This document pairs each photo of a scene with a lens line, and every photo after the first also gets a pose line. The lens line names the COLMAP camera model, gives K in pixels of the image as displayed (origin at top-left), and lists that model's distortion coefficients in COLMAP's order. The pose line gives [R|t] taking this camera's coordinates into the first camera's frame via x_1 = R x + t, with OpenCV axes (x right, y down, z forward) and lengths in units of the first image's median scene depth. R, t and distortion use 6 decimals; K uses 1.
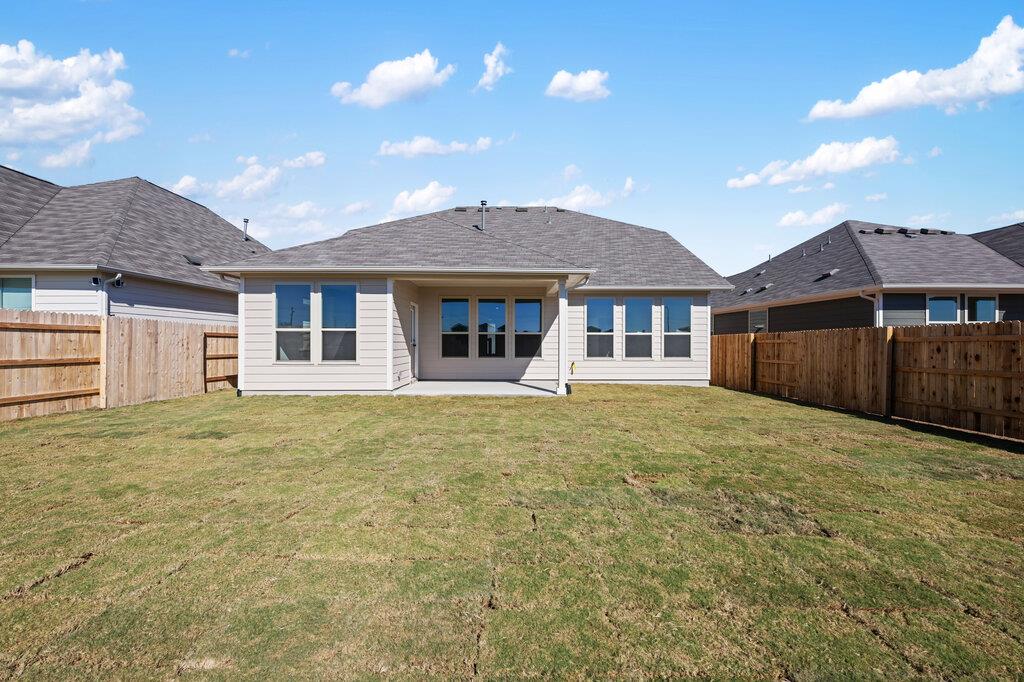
lens RADIAL K [[405.8, 0, 512.4], [0, 405.8, 342.9], [0, 0, 1]] dist [-0.000949, 0.000135]
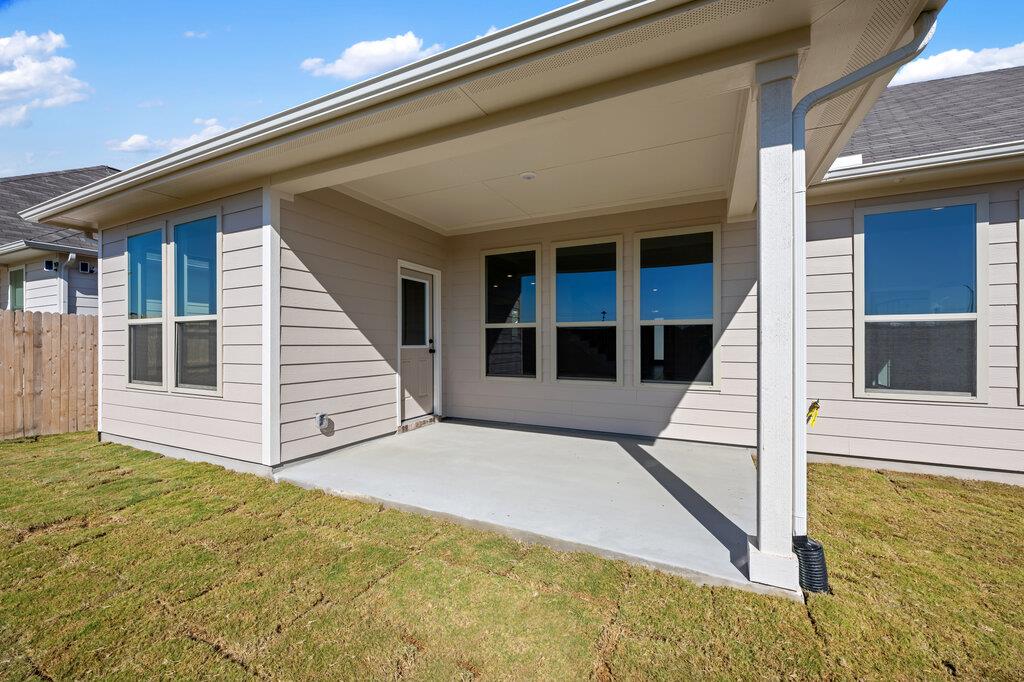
lens RADIAL K [[405.8, 0, 515.0], [0, 405.8, 342.0], [0, 0, 1]] dist [-0.000949, 0.000135]
pose [[0.896711, -0.003863, -0.442599, 0.085421], [0.001505, 0.999983, -0.005679, -0.002717], [0.442614, 0.004427, 0.896701, 0.680091]]
